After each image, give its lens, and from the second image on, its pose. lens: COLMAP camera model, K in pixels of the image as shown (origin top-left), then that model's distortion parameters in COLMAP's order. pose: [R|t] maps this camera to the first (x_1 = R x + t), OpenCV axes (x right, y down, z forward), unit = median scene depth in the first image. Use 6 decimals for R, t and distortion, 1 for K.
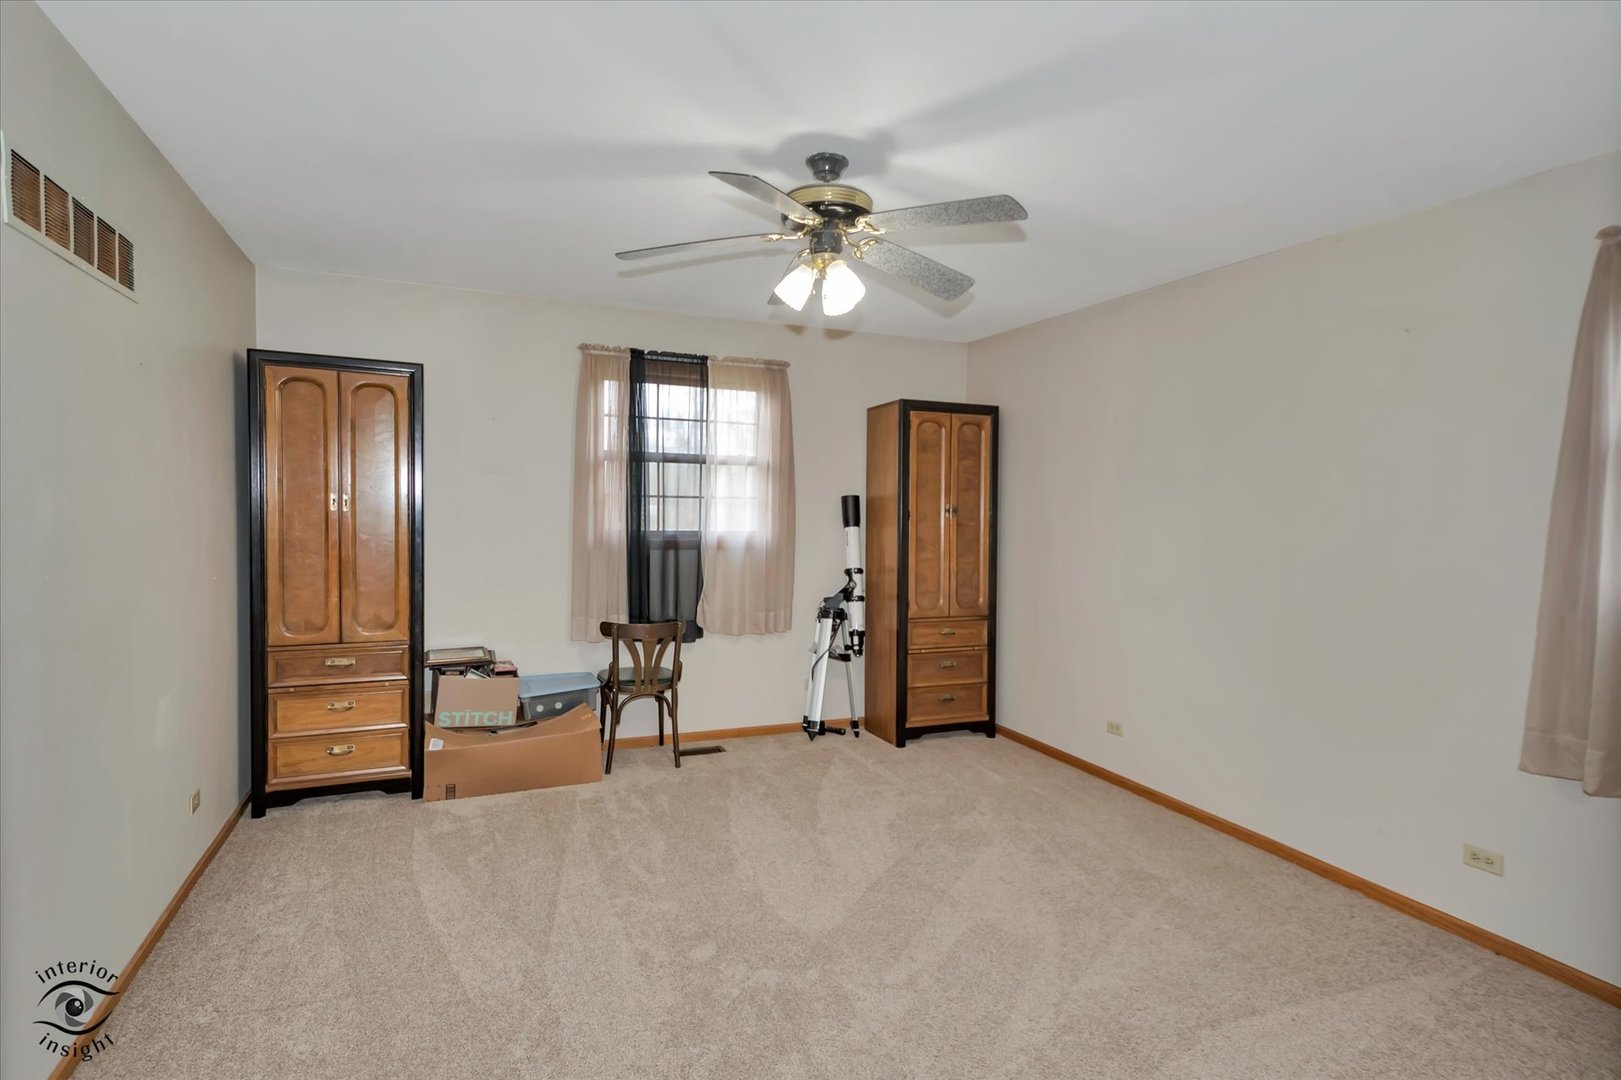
lens RADIAL K [[856.3, 0, 806.6], [0, 856.3, 539.0], [0, 0, 1]] dist [0.018978, -0.008395]
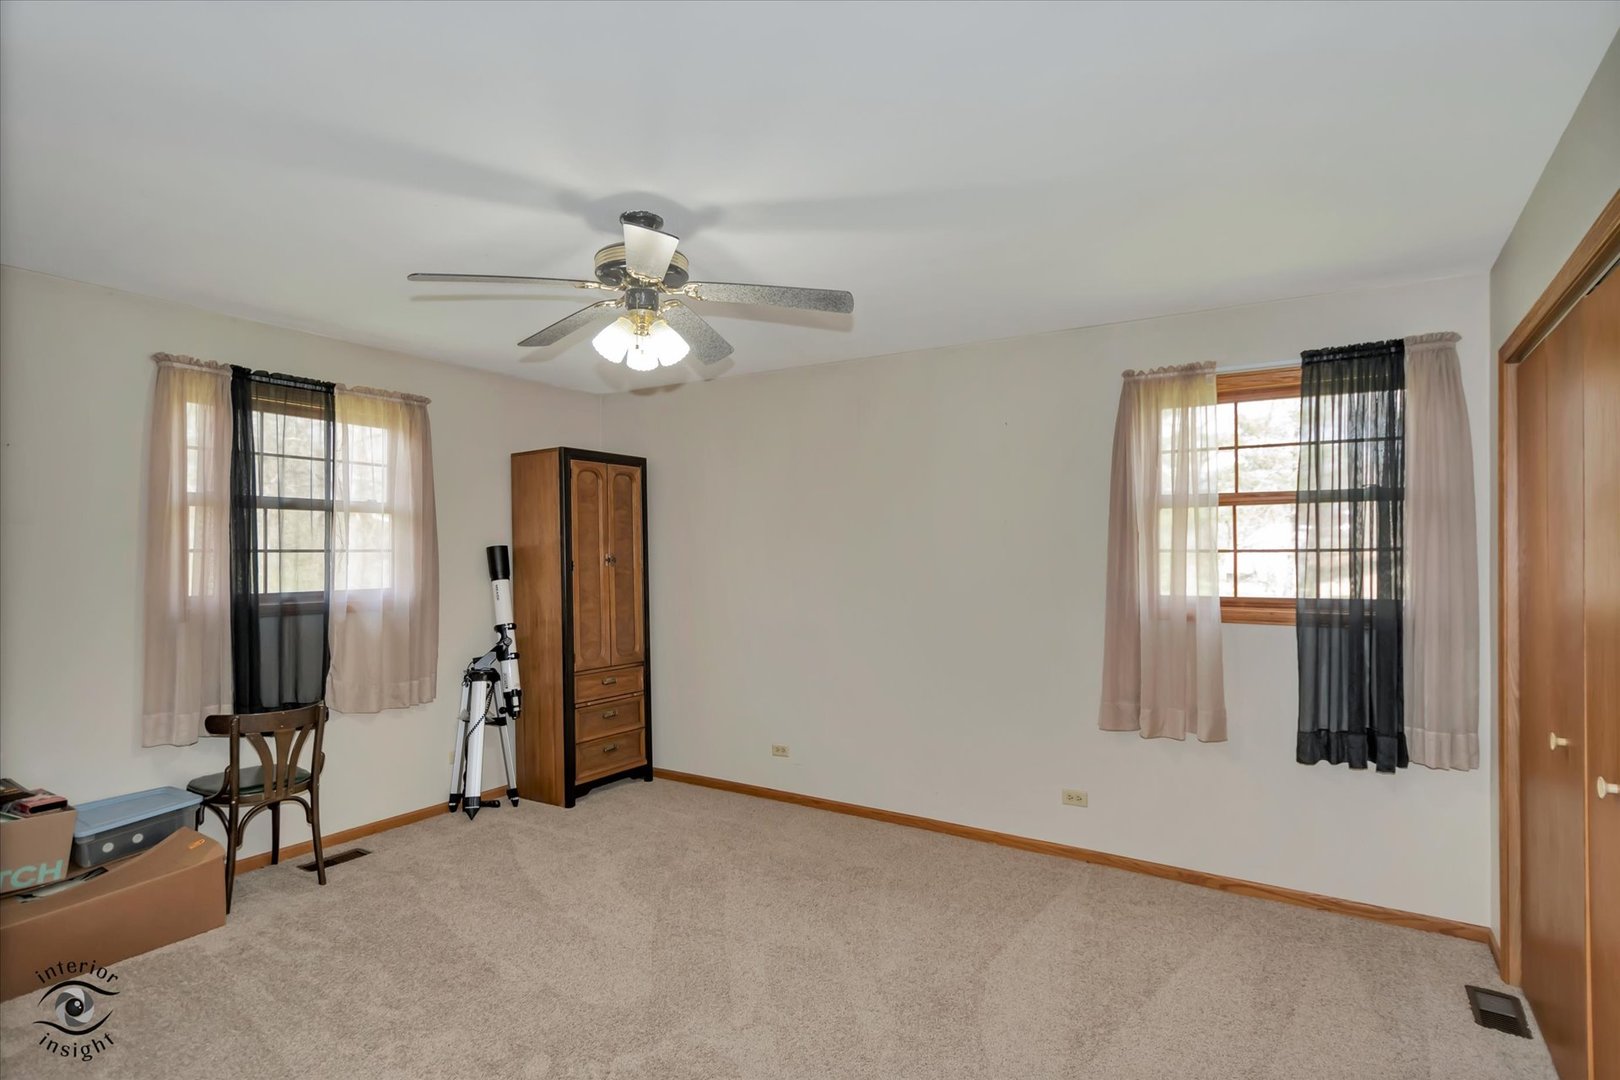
lens RADIAL K [[855.8, 0, 807.7], [0, 855.8, 543.9], [0, 0, 1]] dist [0.018978, -0.008395]
pose [[0.813680, -0.012714, 0.581174, -0.237502], [0.038147, 0.998774, -0.031558, -0.011918], [-0.580060, 0.047849, 0.813167, 0.051365]]
